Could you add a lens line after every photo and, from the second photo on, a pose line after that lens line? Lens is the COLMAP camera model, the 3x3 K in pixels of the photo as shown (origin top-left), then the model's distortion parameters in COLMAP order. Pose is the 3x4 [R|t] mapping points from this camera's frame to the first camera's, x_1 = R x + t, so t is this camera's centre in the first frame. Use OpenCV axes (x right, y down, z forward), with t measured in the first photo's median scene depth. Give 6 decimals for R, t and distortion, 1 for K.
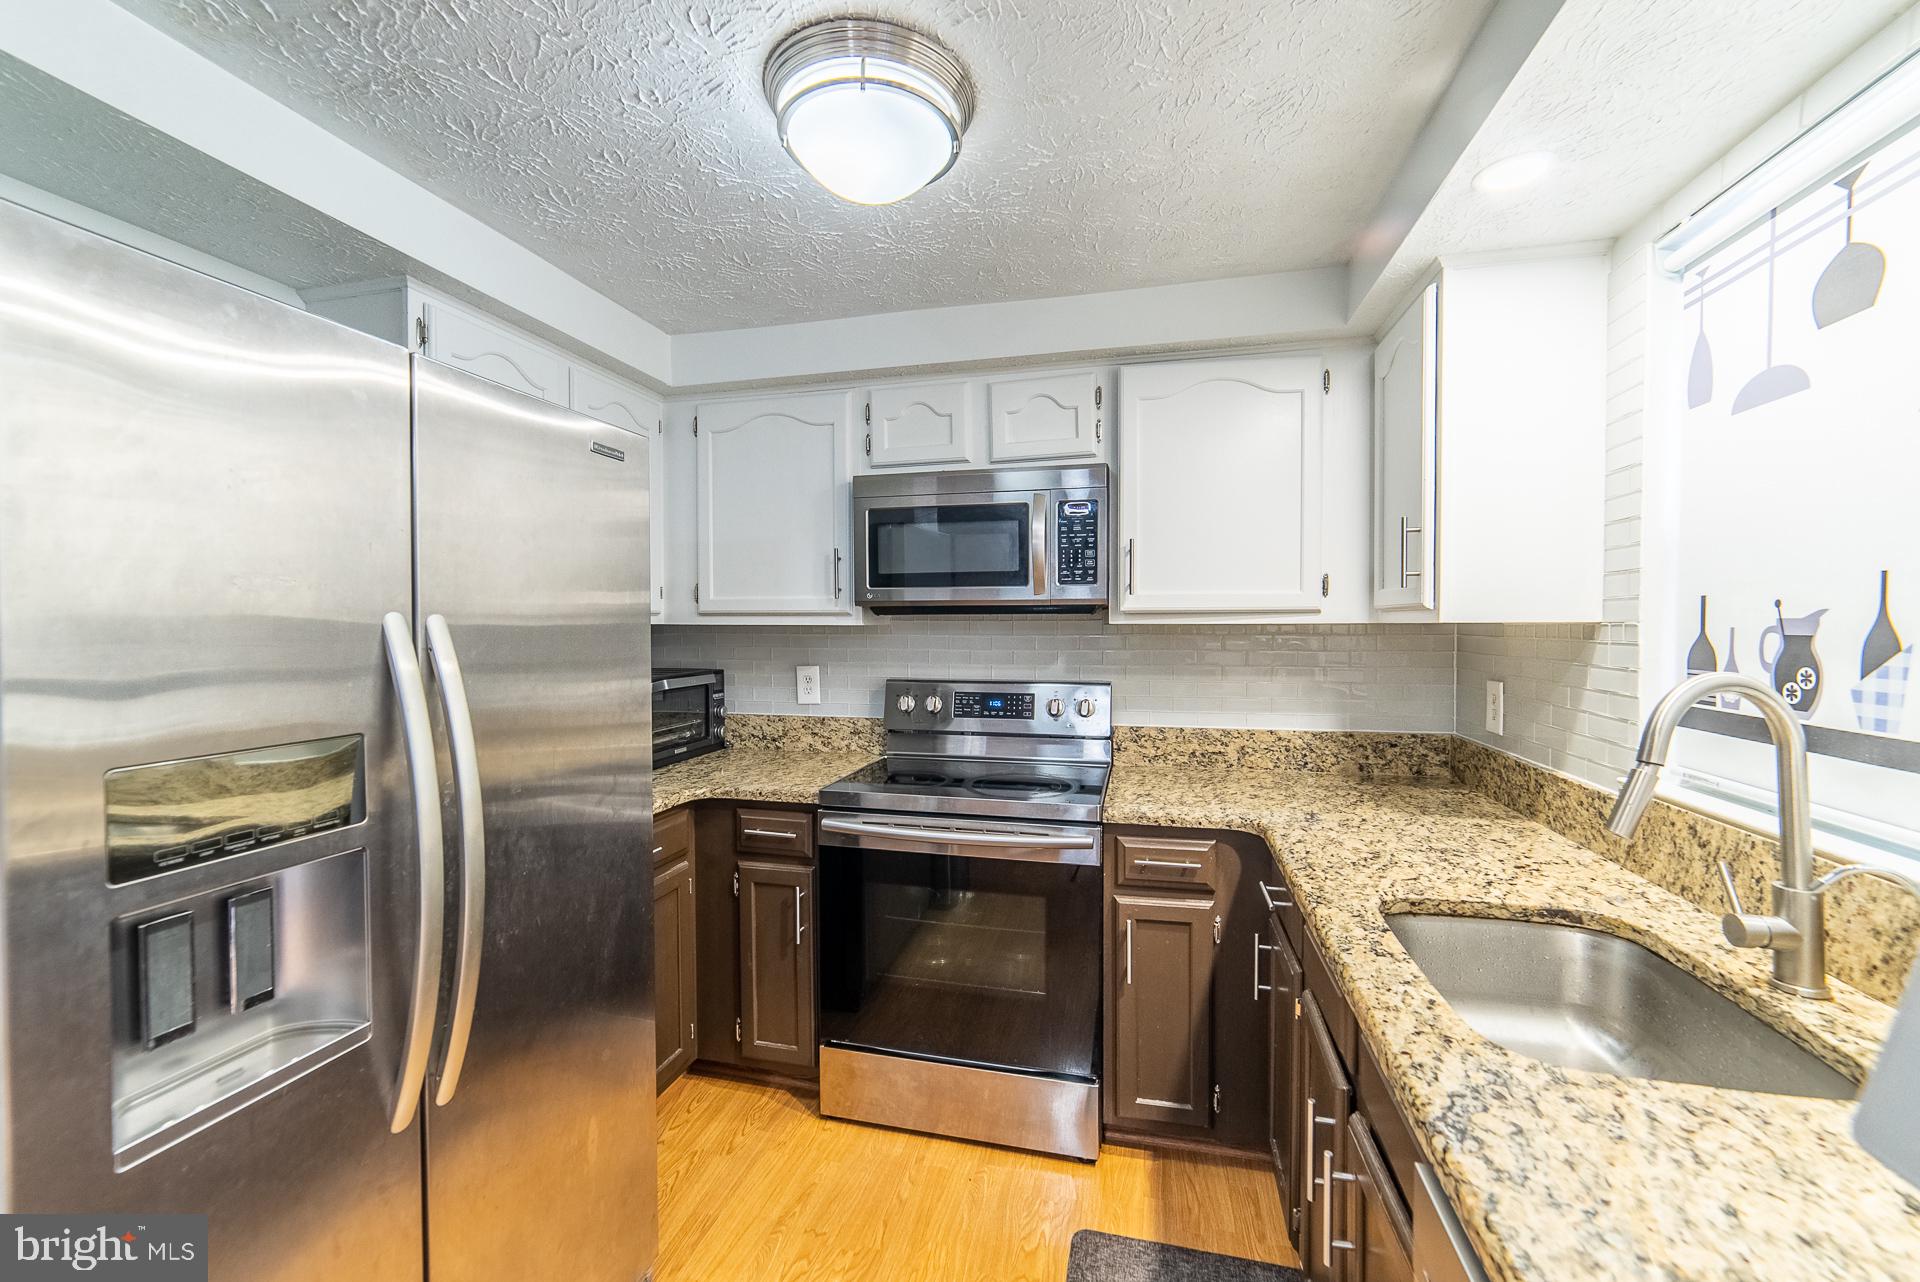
lens RADIAL K [[769.1, 0, 953.2], [0, 769.1, 639.6], [0, 0, 1]] dist [-0.003705, 0.002402]
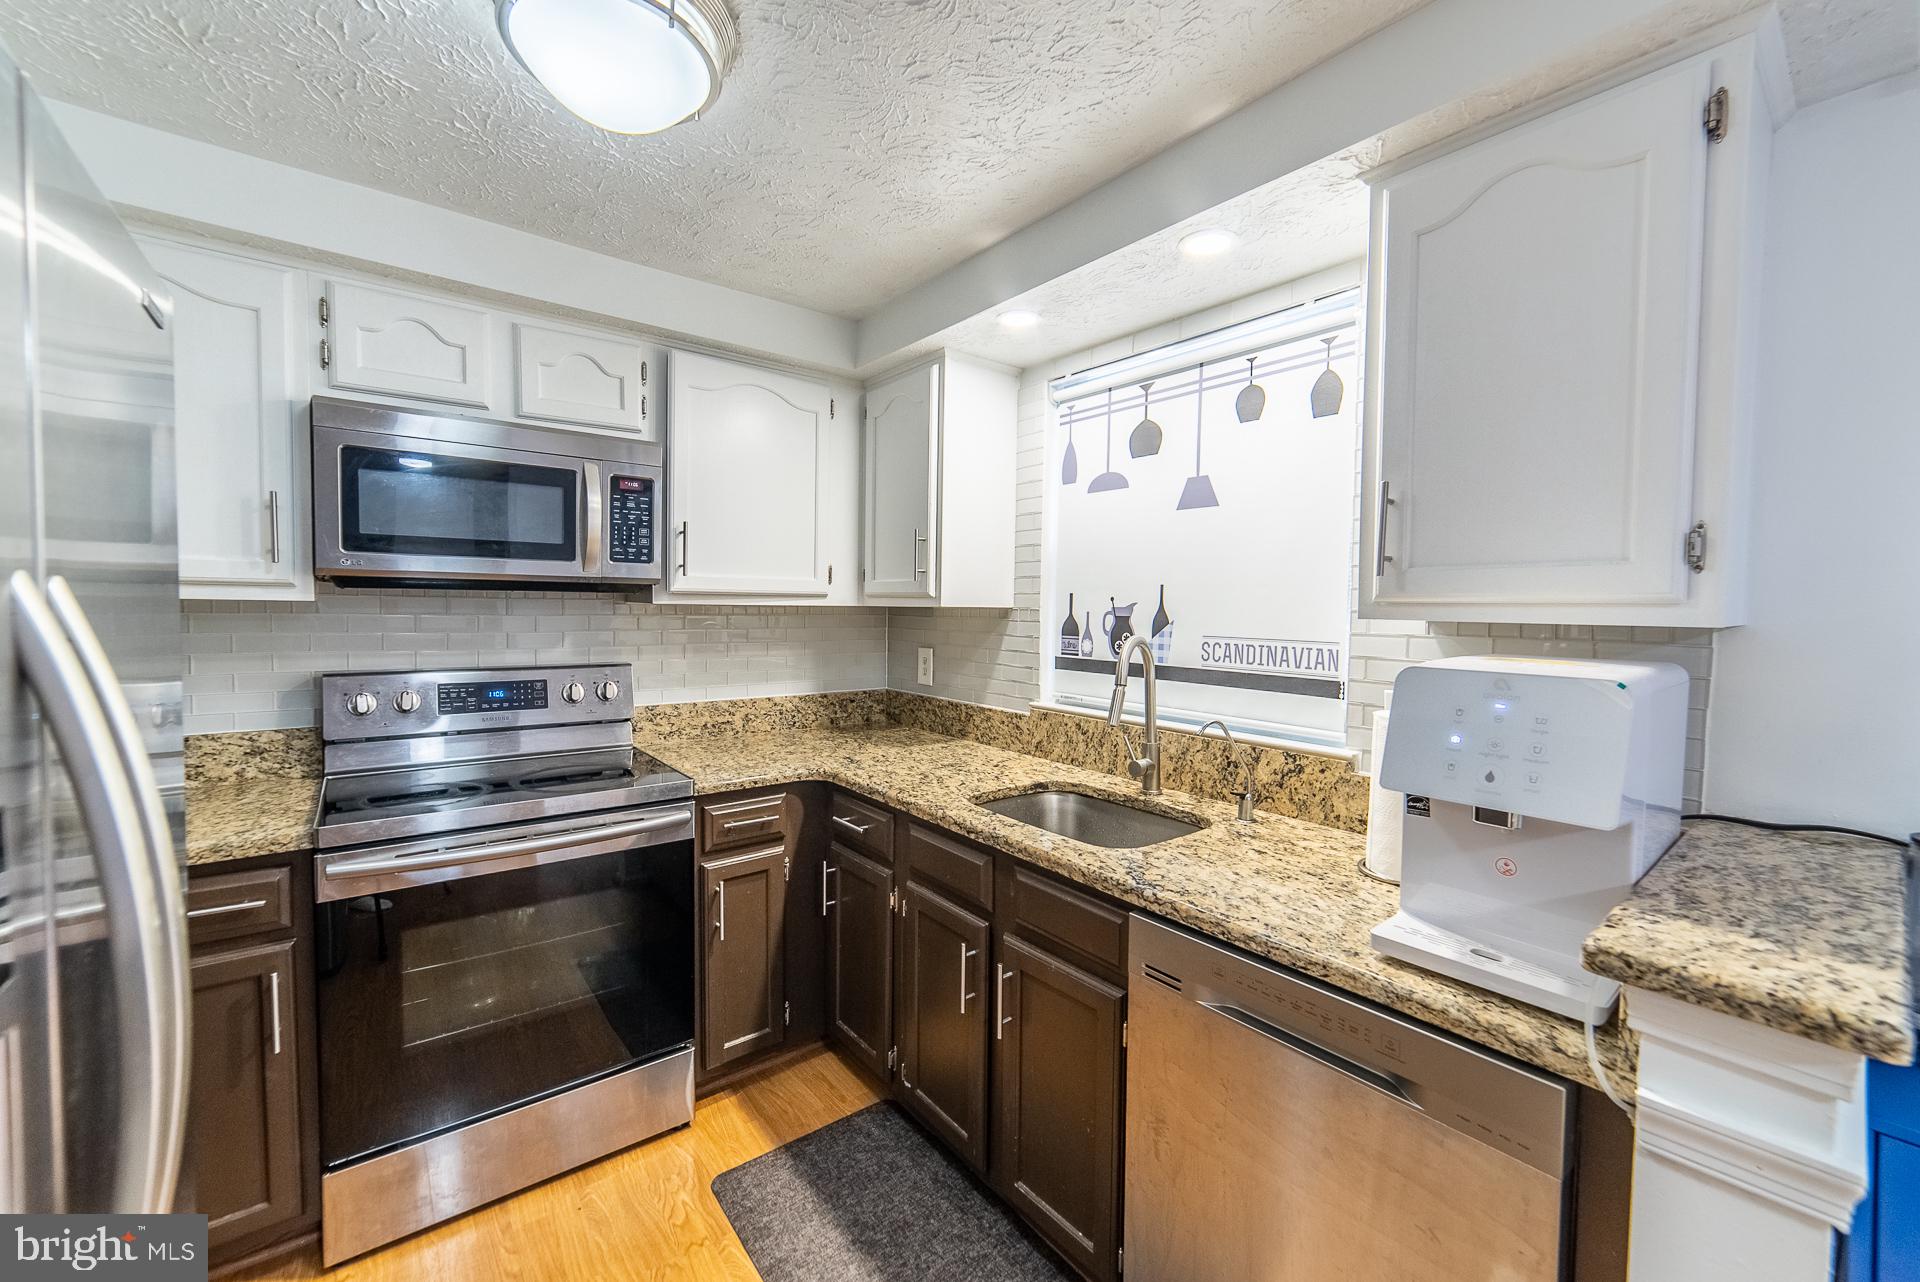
lens RADIAL K [[769.1, 0, 953.2], [0, 769.1, 639.6], [0, 0, 1]] dist [-0.003705, 0.002402]
pose [[0.614673, -0.023469, 0.788433, -0.402872], [0.002424, 0.999609, 0.027866, -0.000916], [-0.788778, -0.015217, 0.614490, 0.091729]]
